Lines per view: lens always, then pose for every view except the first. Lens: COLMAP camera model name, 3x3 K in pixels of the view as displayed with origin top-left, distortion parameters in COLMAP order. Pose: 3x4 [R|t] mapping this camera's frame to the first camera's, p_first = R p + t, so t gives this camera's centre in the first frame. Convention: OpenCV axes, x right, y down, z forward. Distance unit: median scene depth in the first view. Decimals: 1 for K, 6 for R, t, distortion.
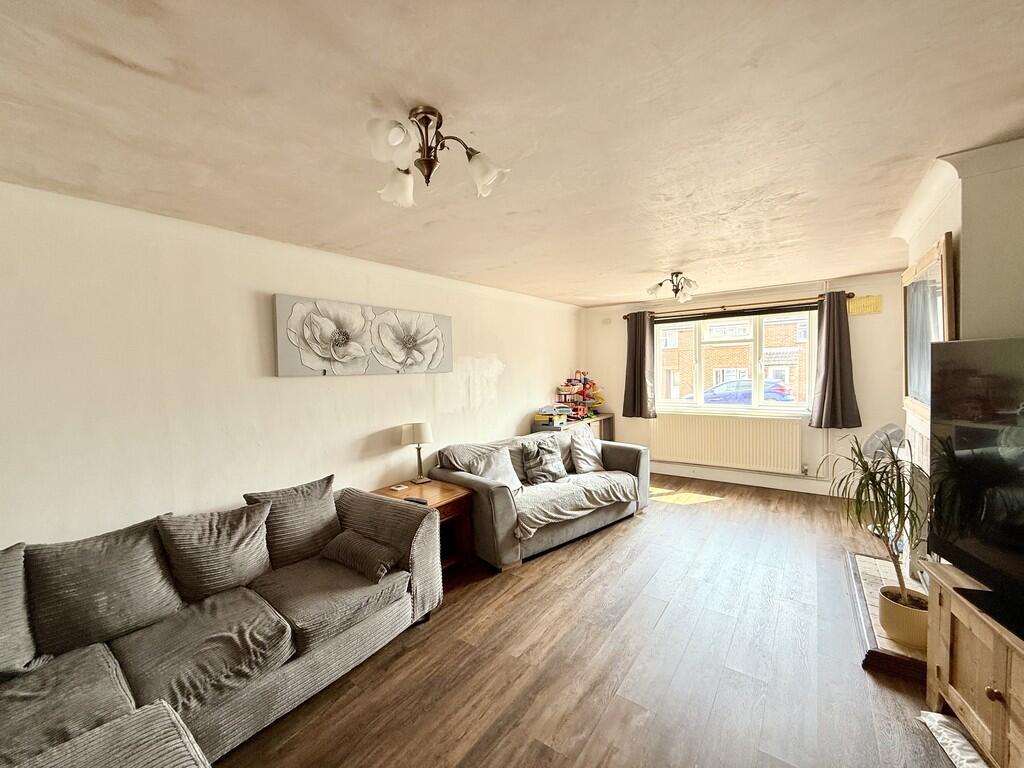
lens RADIAL K [[408.3, 0, 511.0], [0, 408.3, 380.9], [0, 0, 1]] dist [-0.003228, -0.000005]
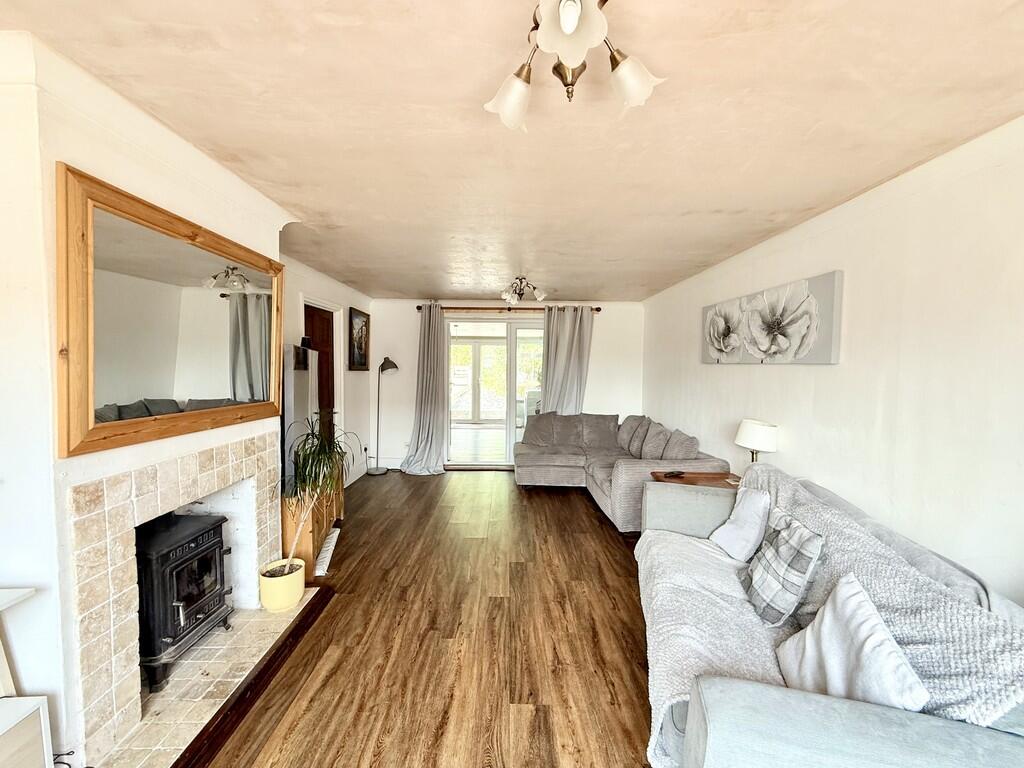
lens RADIAL K [[408.3, 0, 512.3], [0, 408.3, 382.1], [0, 0, 1]] dist [-0.003228, -0.000005]
pose [[-0.805847, 0.038929, -0.590842, 0.668947], [-0.014455, 0.996246, 0.085355, -0.044446], [0.591947, 0.077324, -0.802259, 1.362483]]
